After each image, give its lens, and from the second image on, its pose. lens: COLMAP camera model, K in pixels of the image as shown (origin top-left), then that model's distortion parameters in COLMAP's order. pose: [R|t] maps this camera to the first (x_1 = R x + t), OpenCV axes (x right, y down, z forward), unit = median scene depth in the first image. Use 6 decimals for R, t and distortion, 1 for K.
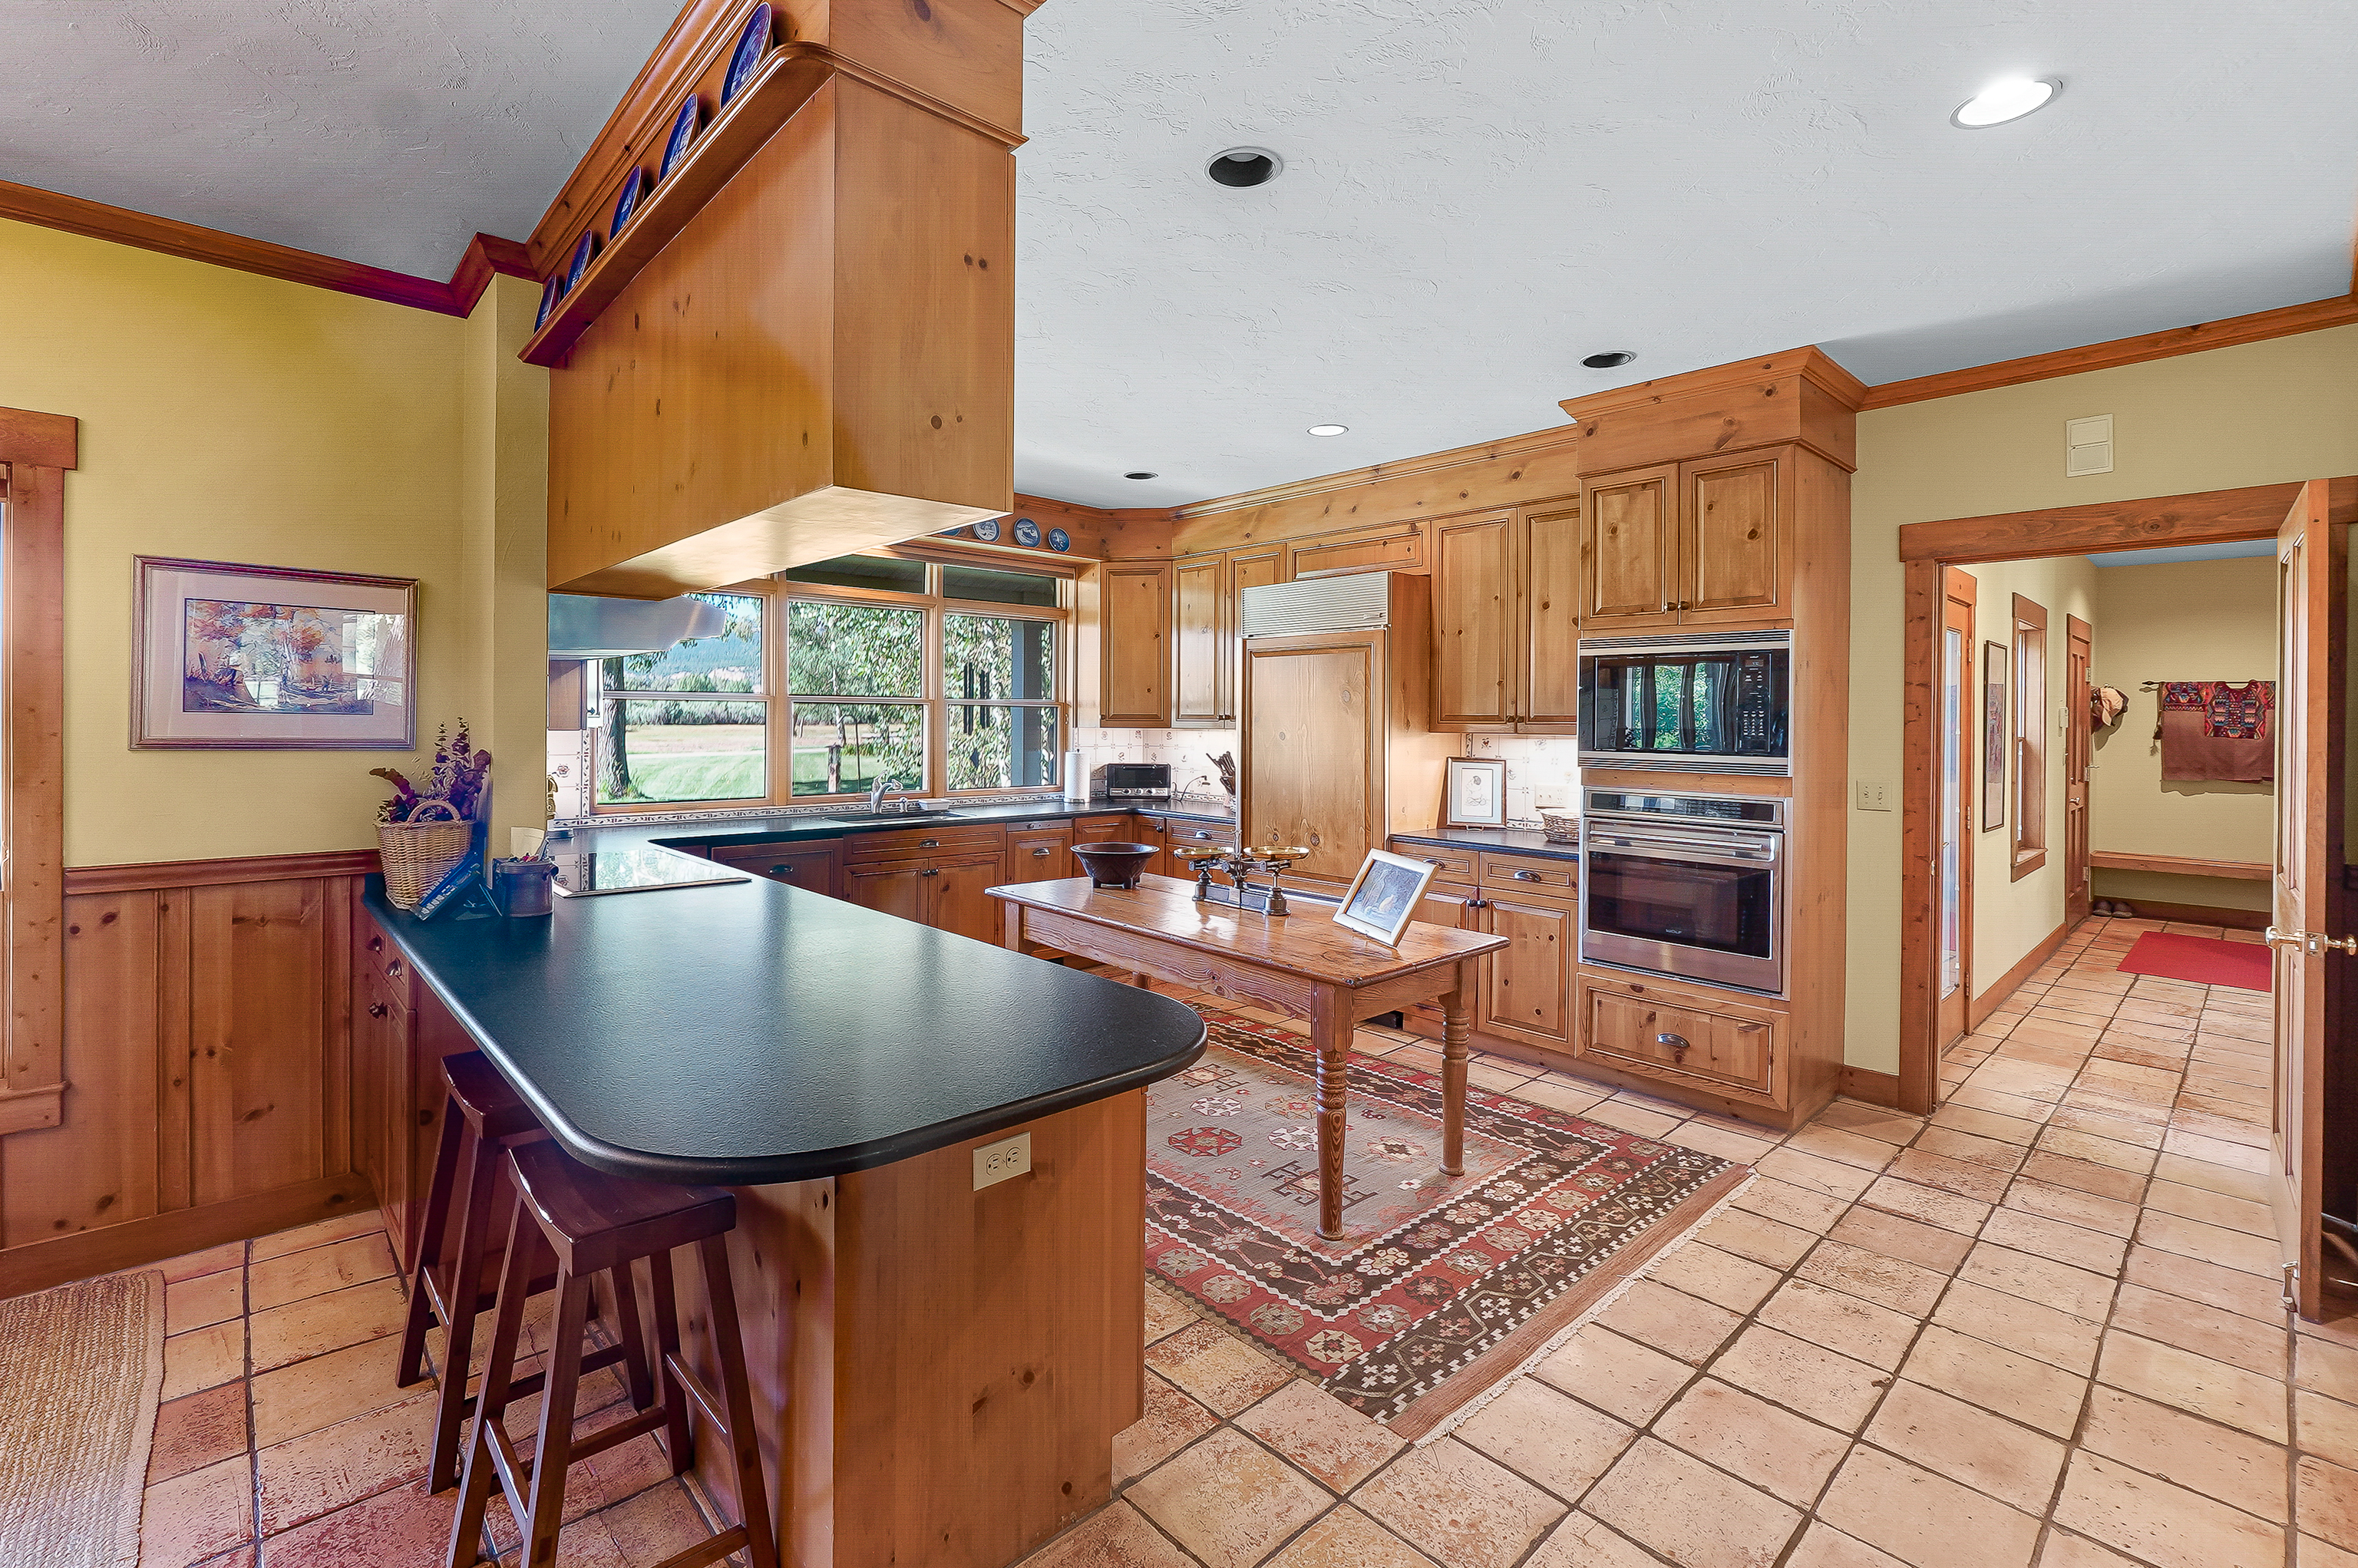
lens RADIAL K [[1043.7, 0, 1221.3], [0, 1043.7, 719.3], [0, 0, 1]] dist [-0.015988, 0.005208]
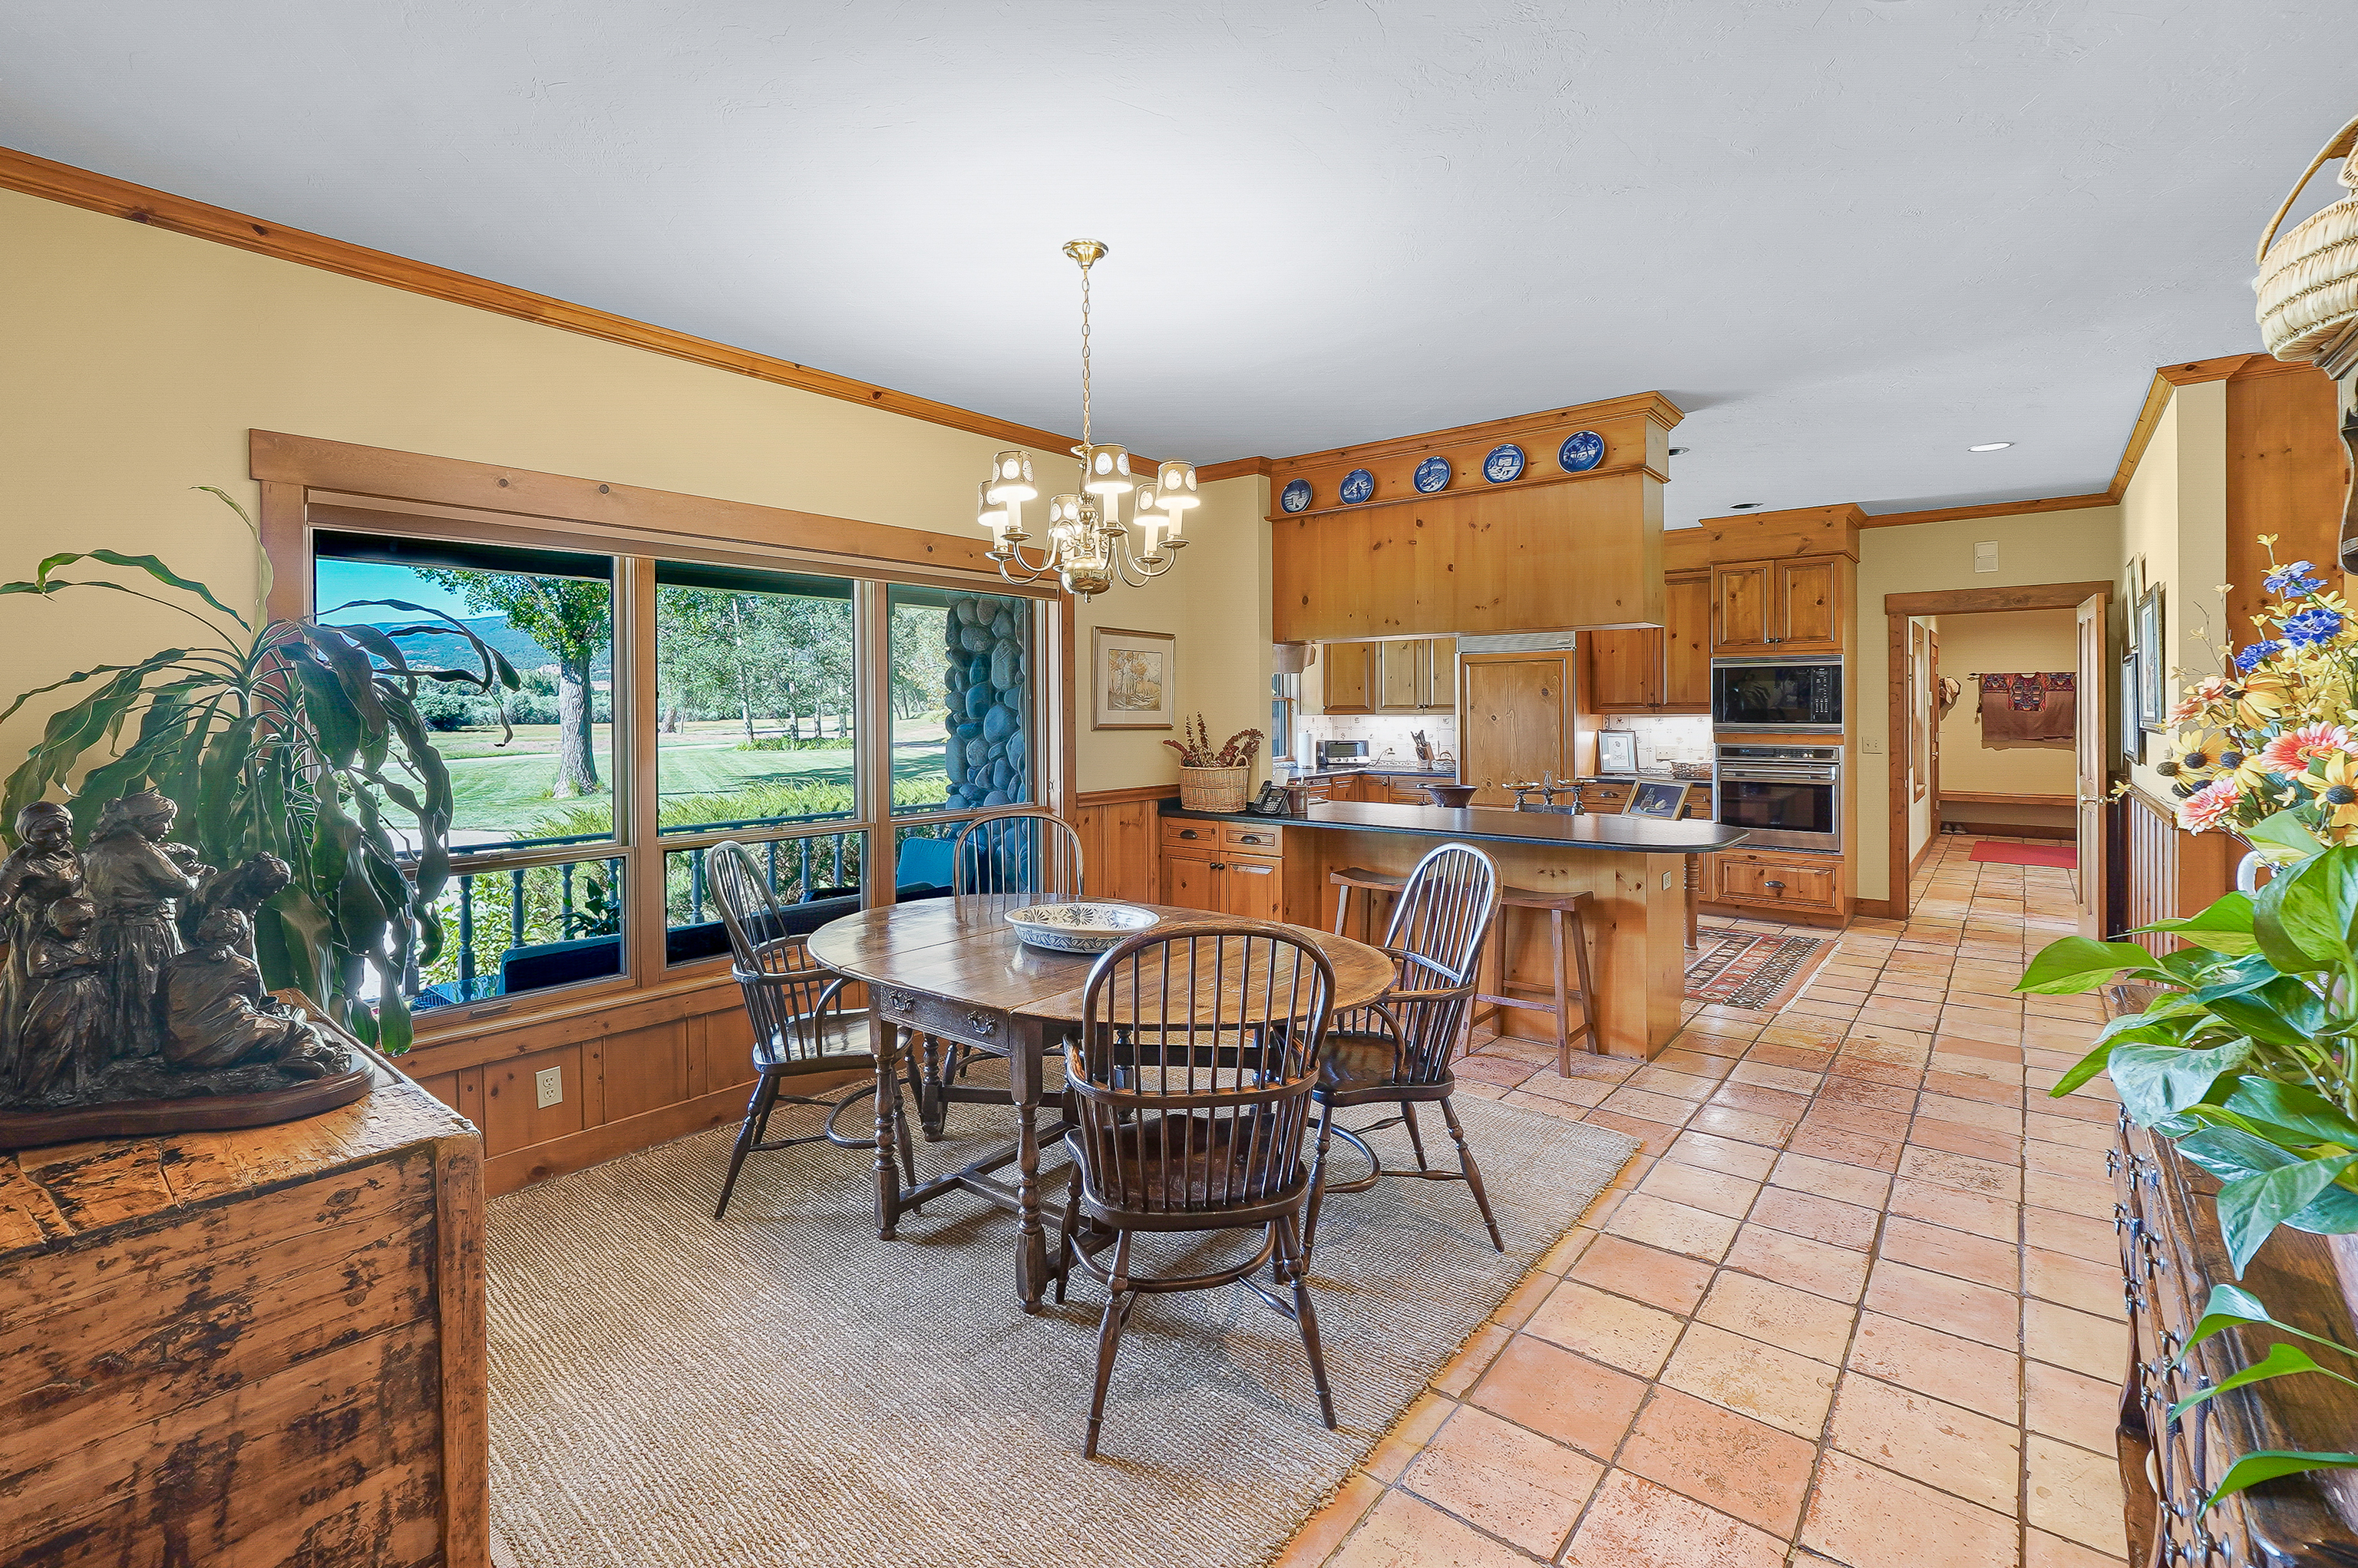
lens RADIAL K [[1043.7, 0, 1210.7], [0, 1043.7, 708.9], [0, 0, 1]] dist [-0.015988, 0.005208]
pose [[0.990846, -0.014398, 0.134223, -0.731216], [0.014309, 0.999896, 0.001629, -0.007755], [-0.134233, 0.000307, 0.990950, -0.610391]]
